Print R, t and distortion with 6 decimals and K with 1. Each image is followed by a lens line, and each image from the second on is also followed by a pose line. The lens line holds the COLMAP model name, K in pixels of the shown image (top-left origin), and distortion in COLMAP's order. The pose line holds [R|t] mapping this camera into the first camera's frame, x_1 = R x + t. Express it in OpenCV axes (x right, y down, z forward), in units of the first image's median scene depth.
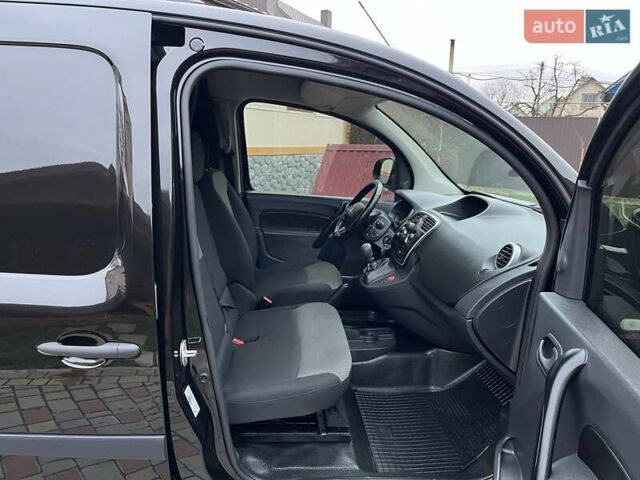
lens RADIAL K [[480.8, 0, 320.1], [0, 480.8, 236.0], [0, 0, 1]] dist [0.089510, -0.117607]
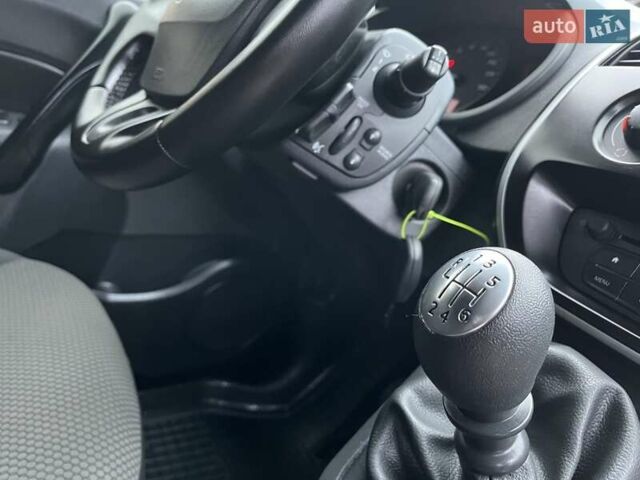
lens RADIAL K [[480.8, 0, 320.1], [0, 480.8, 236.0], [0, 0, 1]] dist [0.089510, -0.117607]
pose [[0.884410, -0.026851, 0.465937, 0.029214], [-0.048968, 0.987495, 0.149855, 0.002206], [-0.464135, -0.155349, 0.872035, 1.000925]]
